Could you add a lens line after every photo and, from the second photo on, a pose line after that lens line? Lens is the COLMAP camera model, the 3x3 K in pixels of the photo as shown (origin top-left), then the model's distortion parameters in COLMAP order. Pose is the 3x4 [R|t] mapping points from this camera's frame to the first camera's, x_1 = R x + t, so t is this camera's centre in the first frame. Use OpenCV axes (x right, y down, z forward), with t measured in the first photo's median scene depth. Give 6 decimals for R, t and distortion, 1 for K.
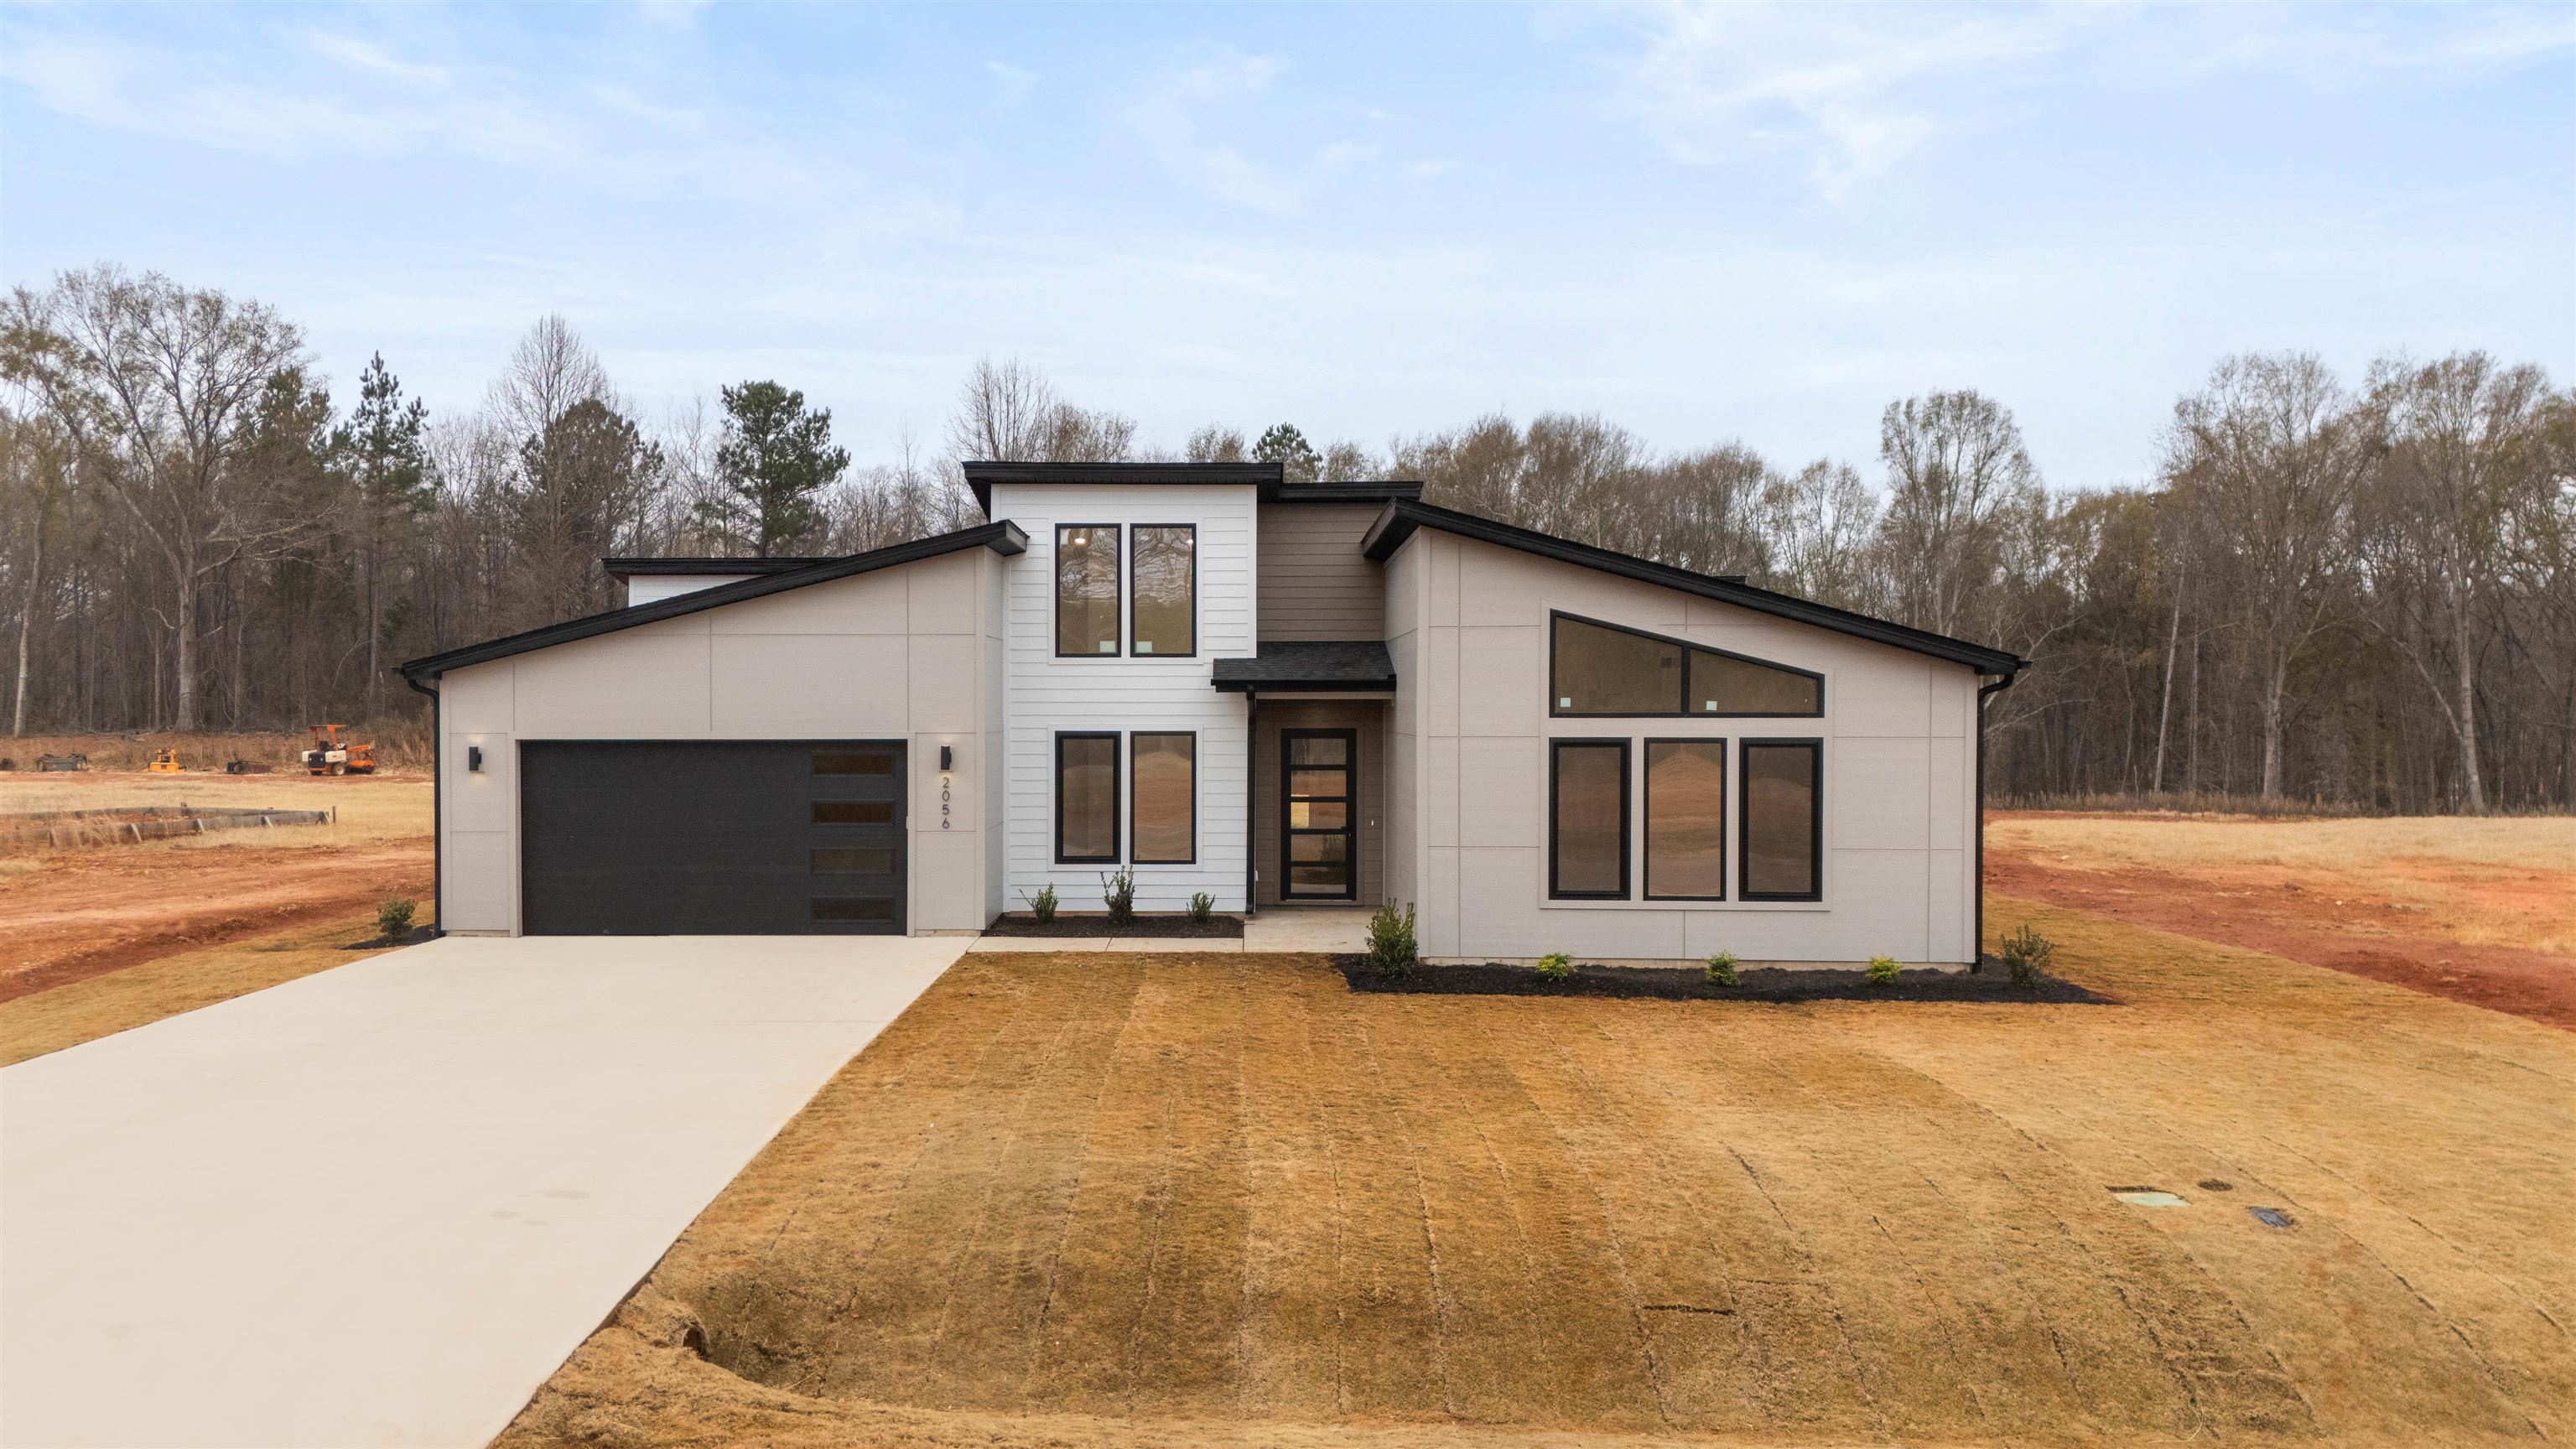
lens RADIAL K [[1989.4, 0, 1288.0], [0, 1989.4, 724.5], [0, 0, 1]] dist [0.083081, -0.002129]
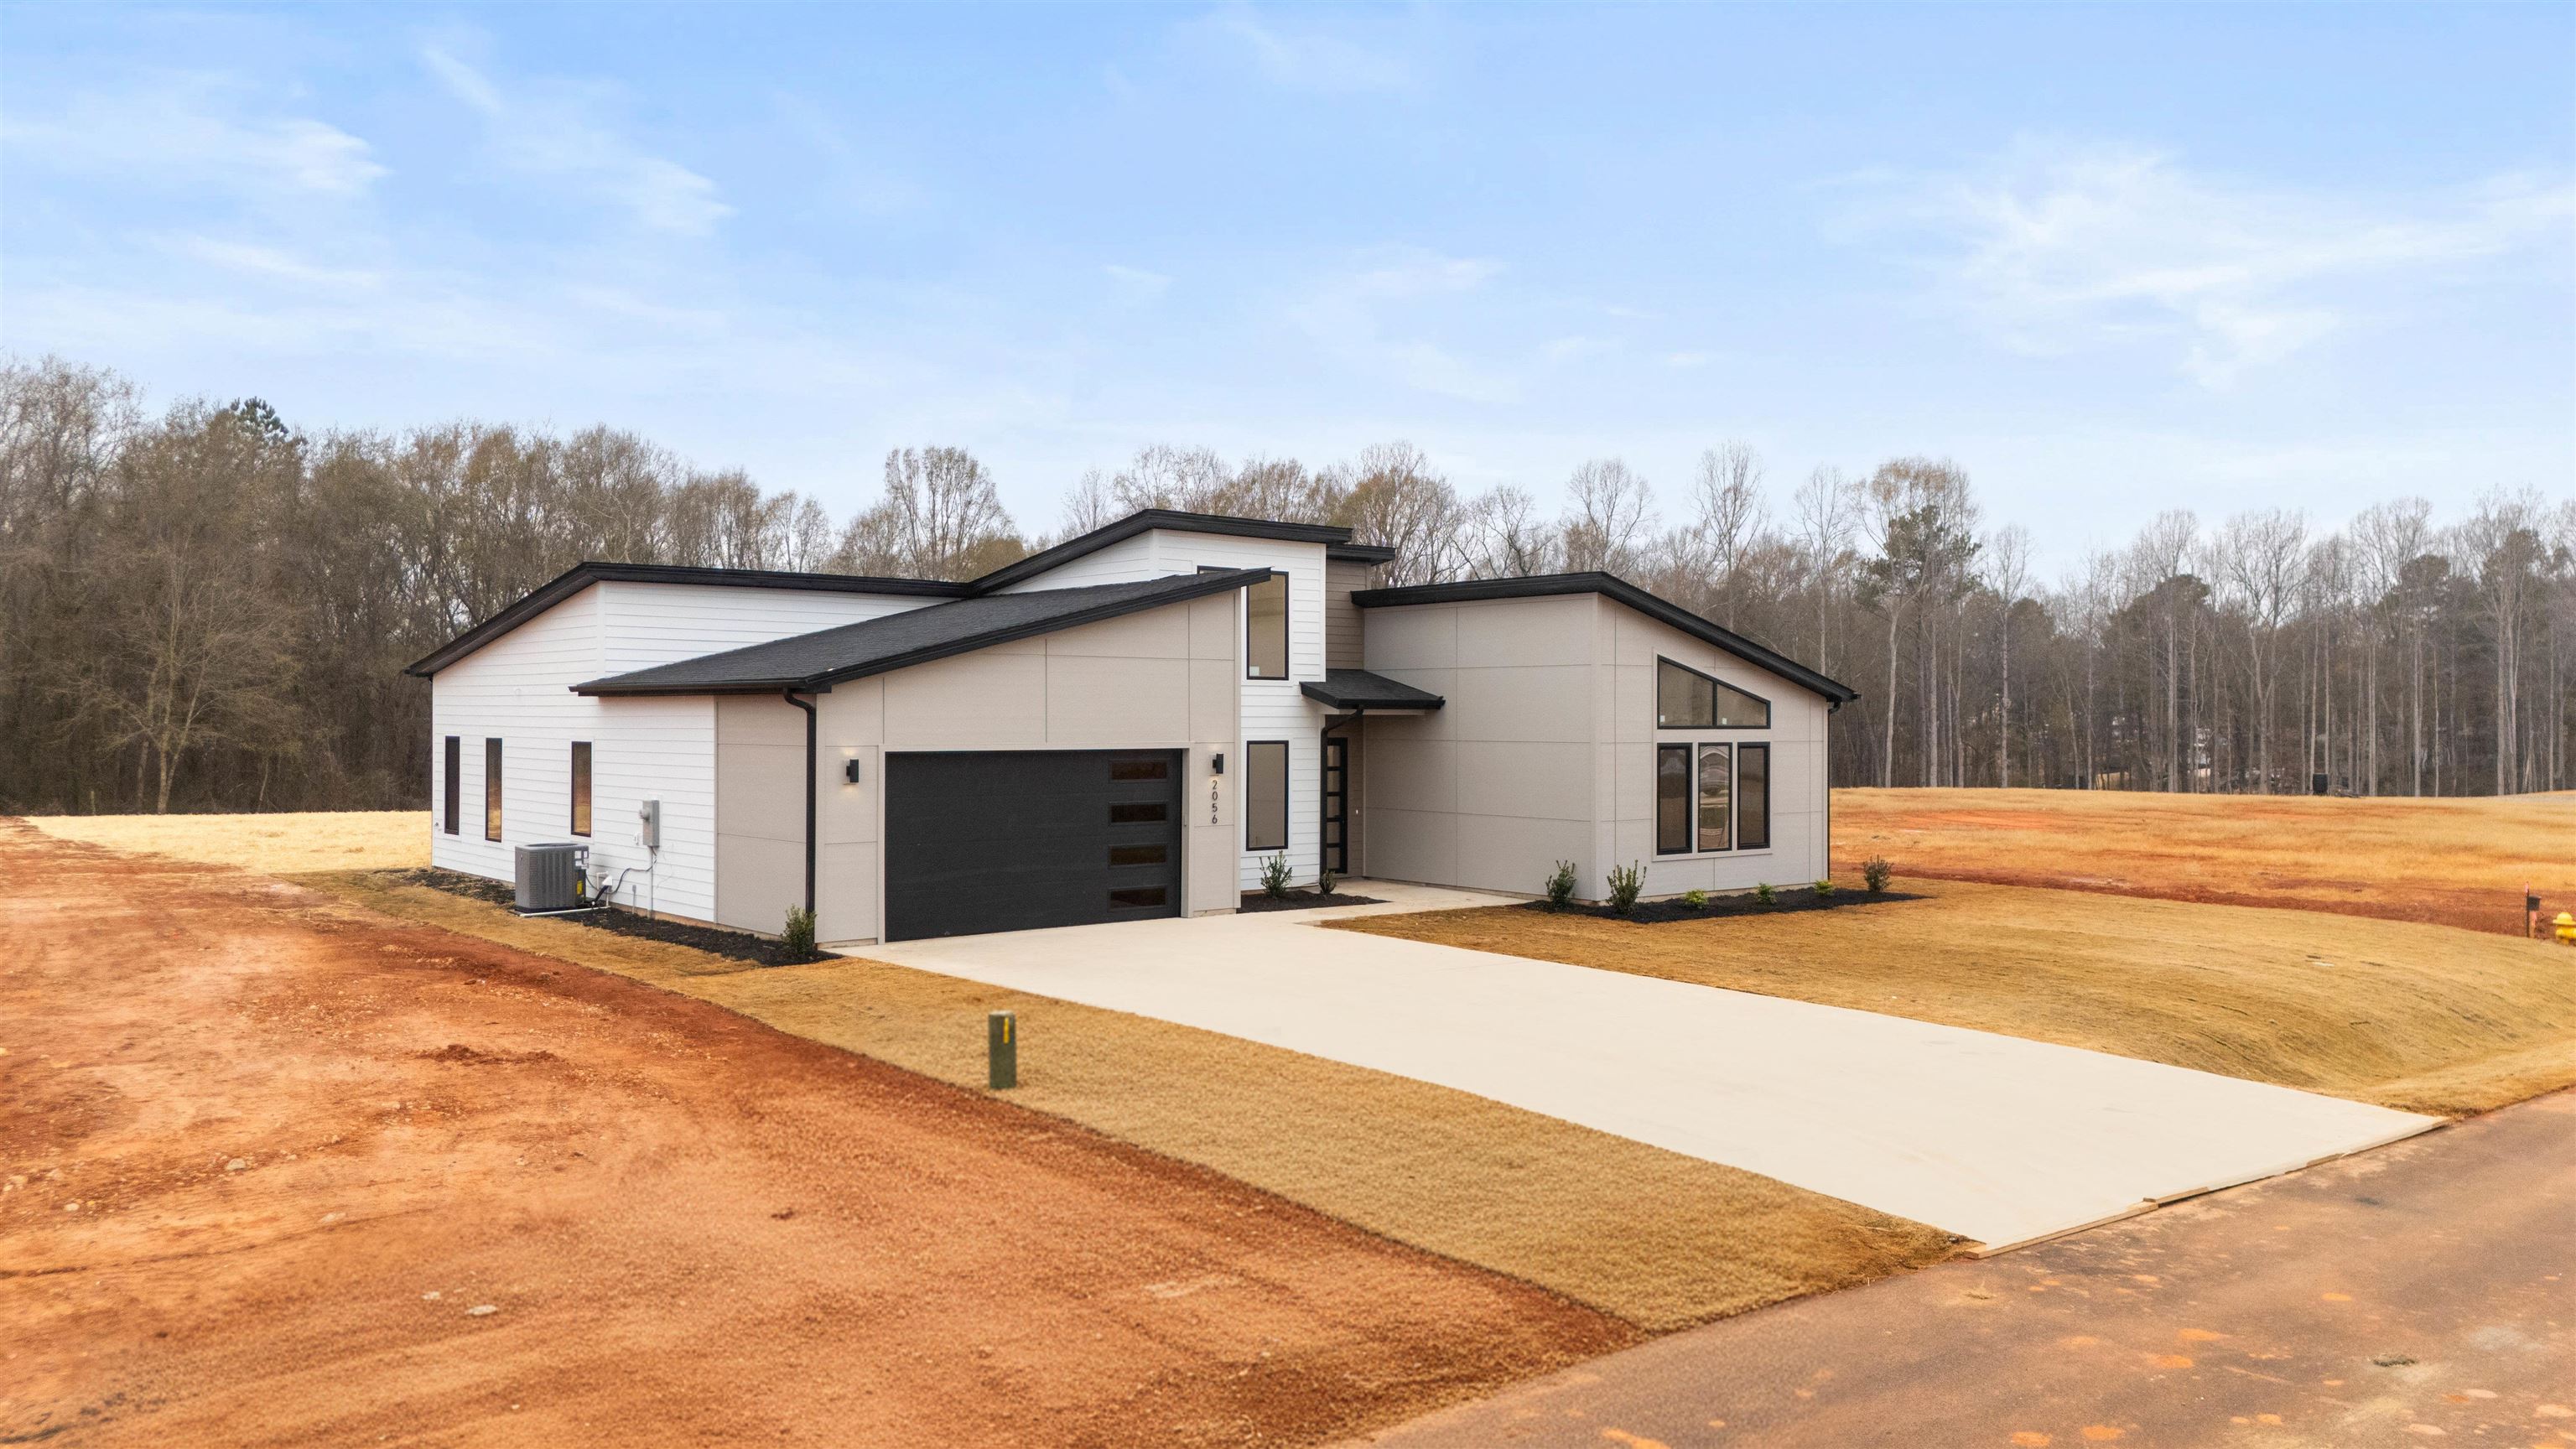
lens RADIAL K [[1943.6, 0, 1292.1], [0, 1943.6, 623.7], [0, 0, 1]] dist [0.005443, 0.000013]
pose [[0.741267, 0.034492, 0.670324, -0.903070], [0.002727, 0.998516, -0.054394, -0.003425], [-0.671205, 0.042149, 0.740073, 0.111839]]
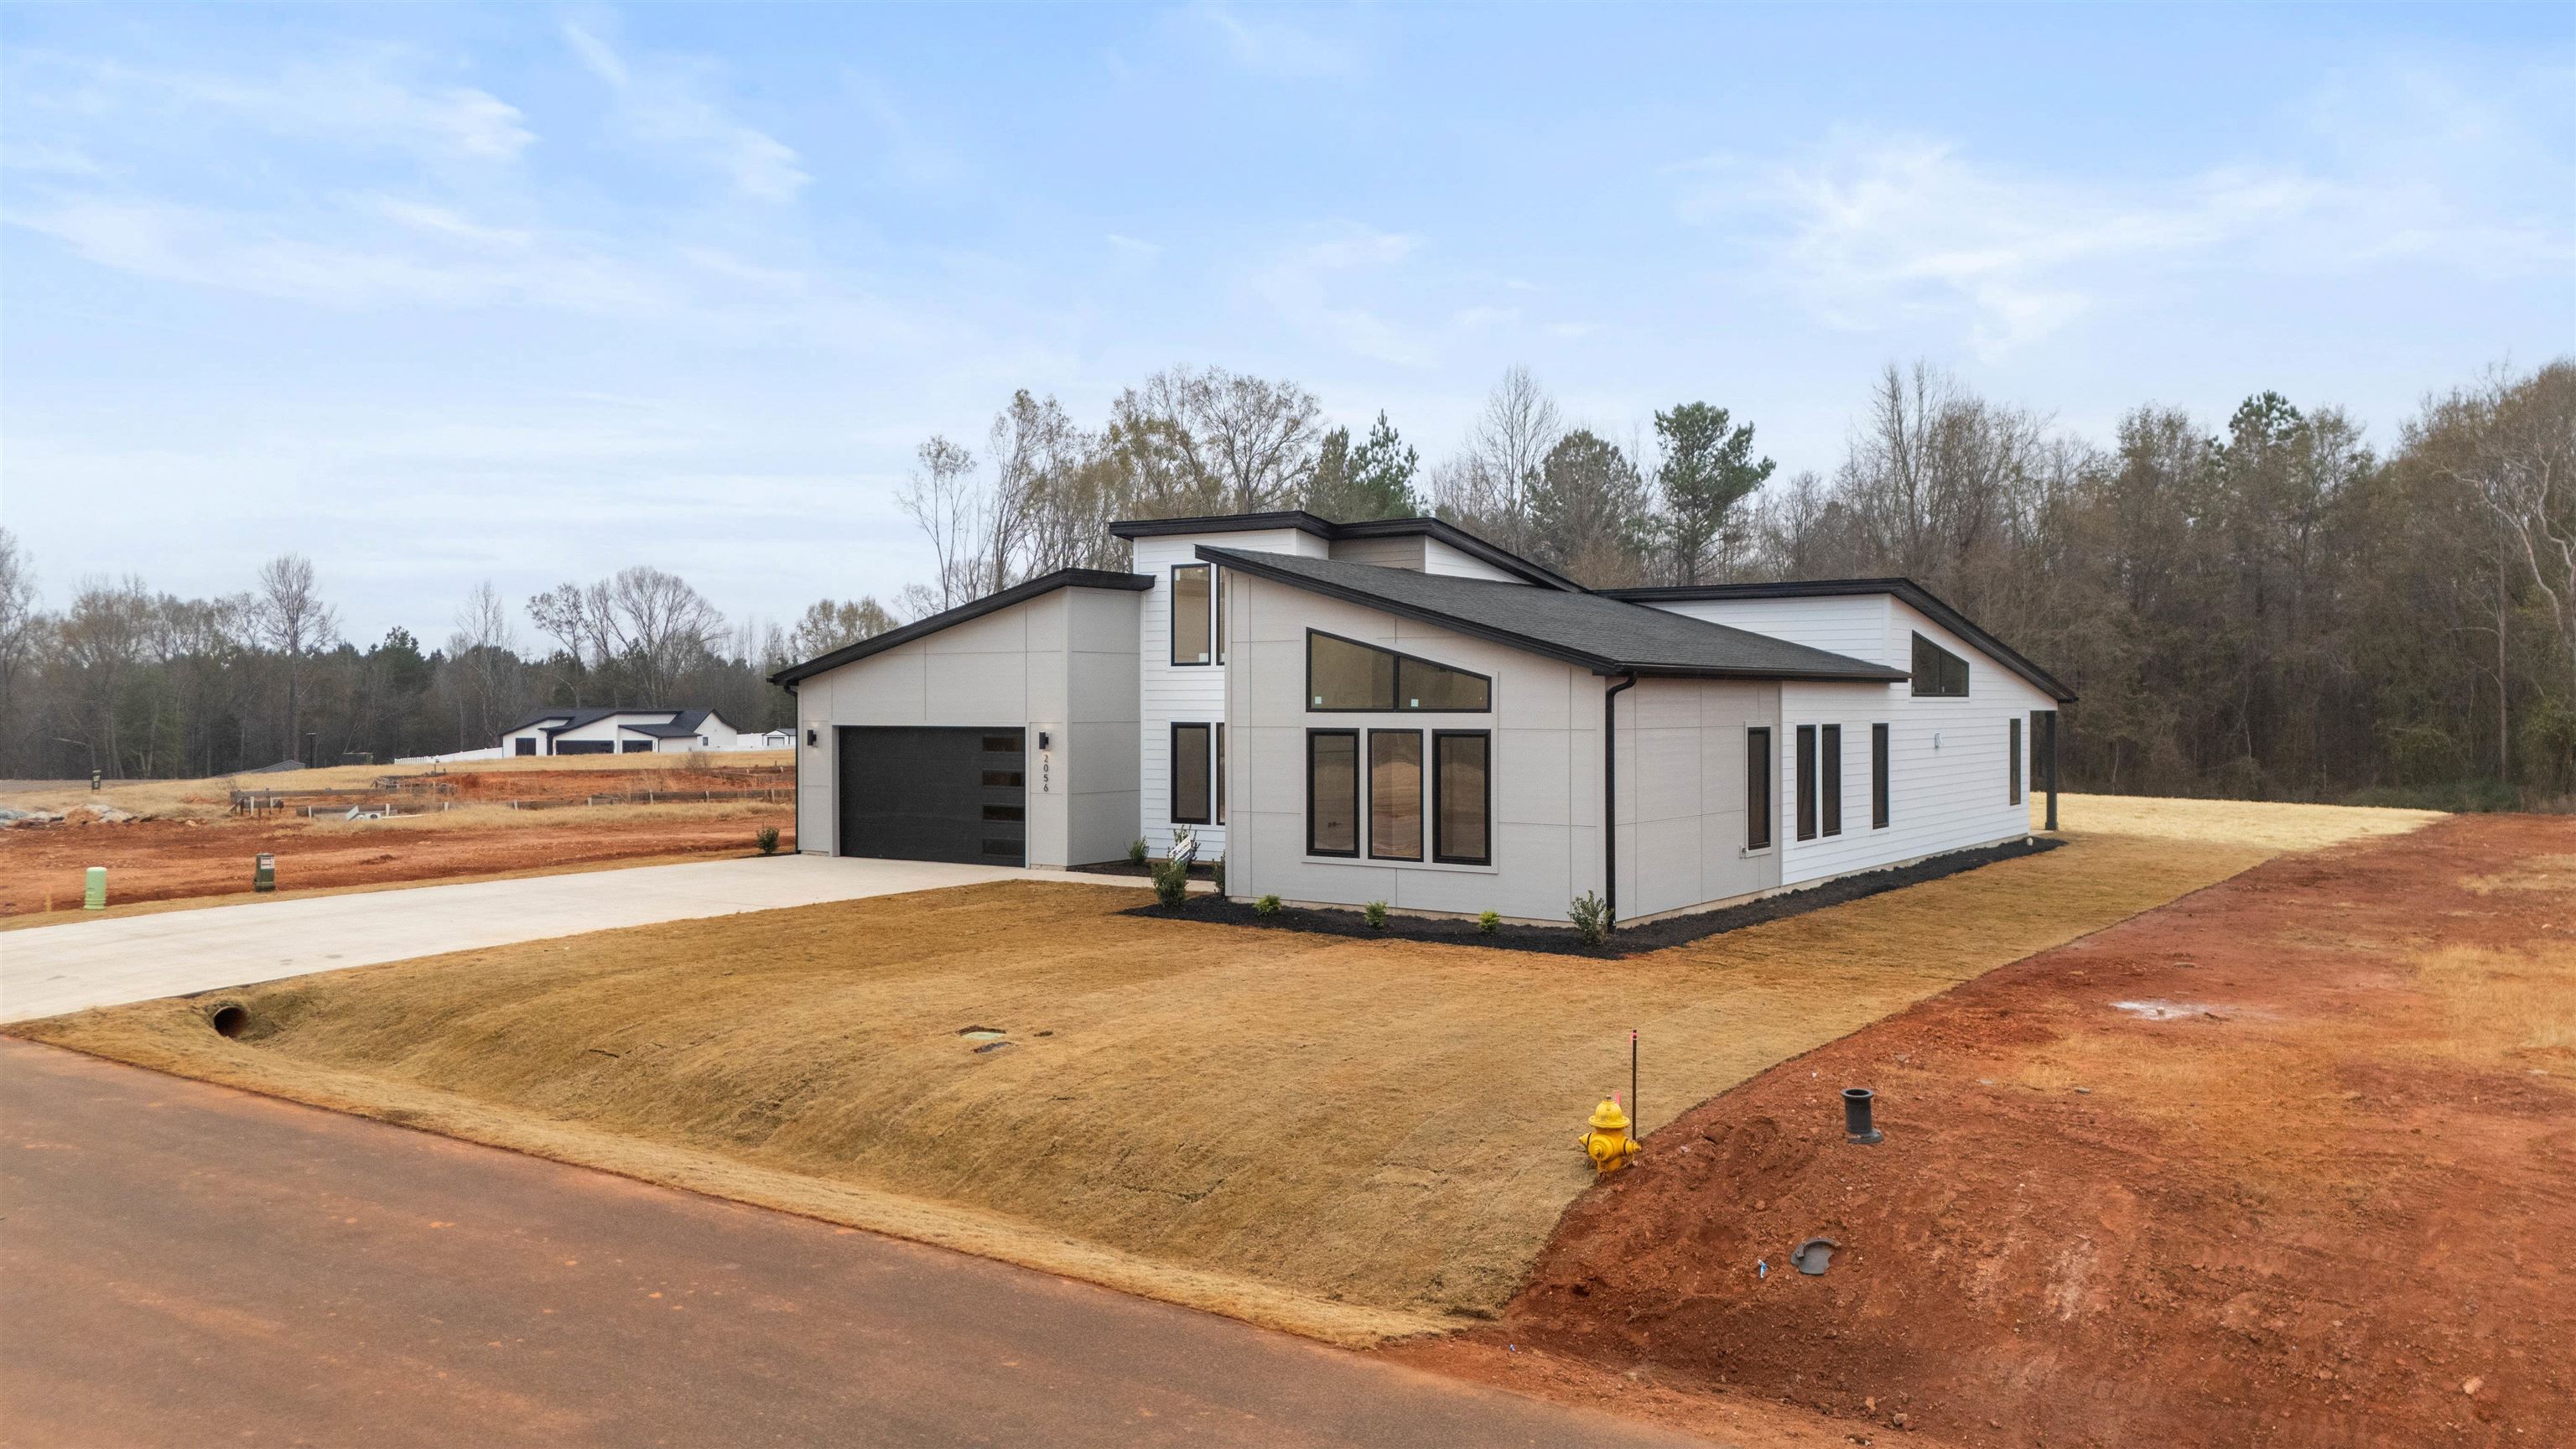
lens RADIAL K [[1989.4, 0, 1288.0], [0, 1989.4, 724.5], [0, 0, 1]] dist [0.083081, -0.002129]
pose [[0.829303, 0.006038, -0.558767, 0.735405], [-0.005646, 0.999981, 0.002426, 0.001174], [0.558771, 0.001143, 0.829321, -0.052047]]
